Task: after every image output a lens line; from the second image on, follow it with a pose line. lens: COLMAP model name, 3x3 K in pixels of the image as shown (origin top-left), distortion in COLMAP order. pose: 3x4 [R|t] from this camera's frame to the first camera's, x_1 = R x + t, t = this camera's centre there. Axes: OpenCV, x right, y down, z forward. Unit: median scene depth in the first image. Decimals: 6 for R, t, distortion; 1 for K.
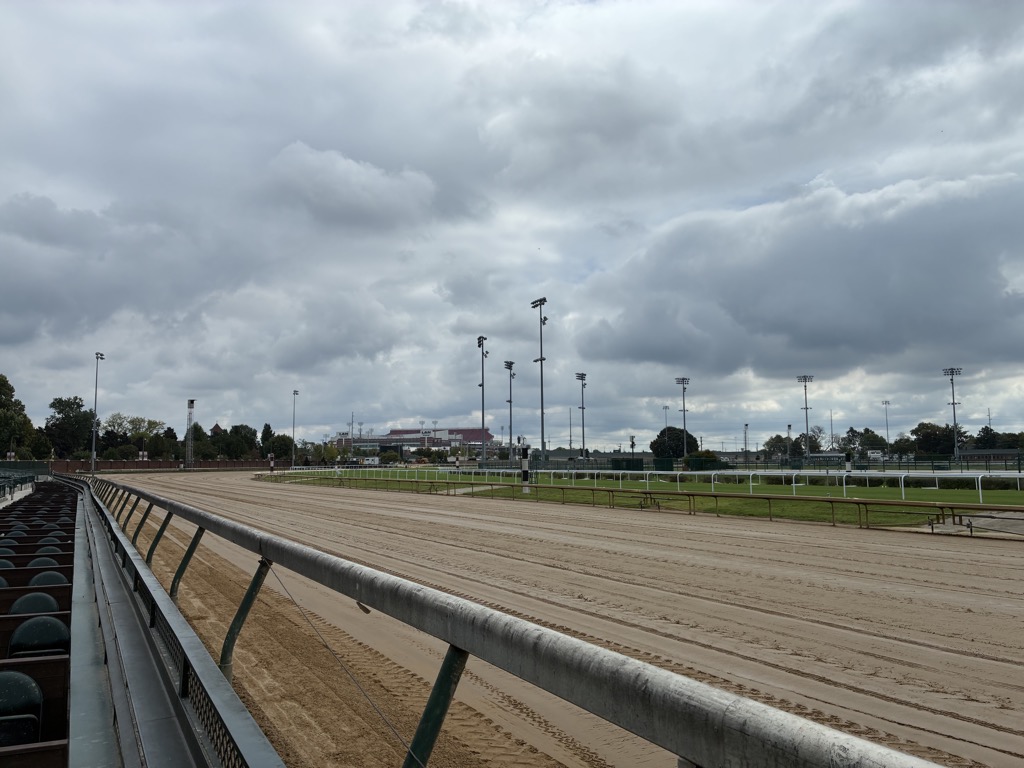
lens RADIAL K [[776.8, 0, 512.0], [0, 776.8, 384.0], [0, 0, 1]] dist [0.038301, -0.003840]
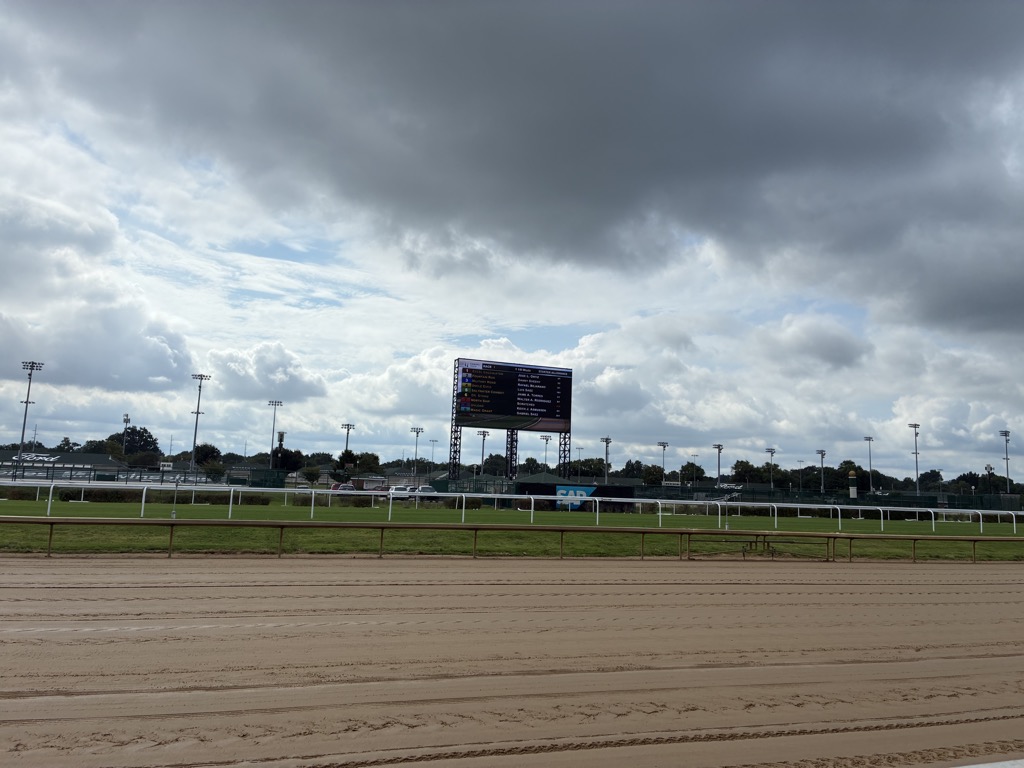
lens RADIAL K [[776.8, 0, 512.0], [0, 776.8, 384.0], [0, 0, 1]] dist [0.038301, -0.003840]
pose [[0.256026, 0.137201, 0.956884, -0.452508], [-0.131450, 0.985623, -0.106151, 0.090632], [-0.957691, -0.098605, 0.270380, 0.845265]]
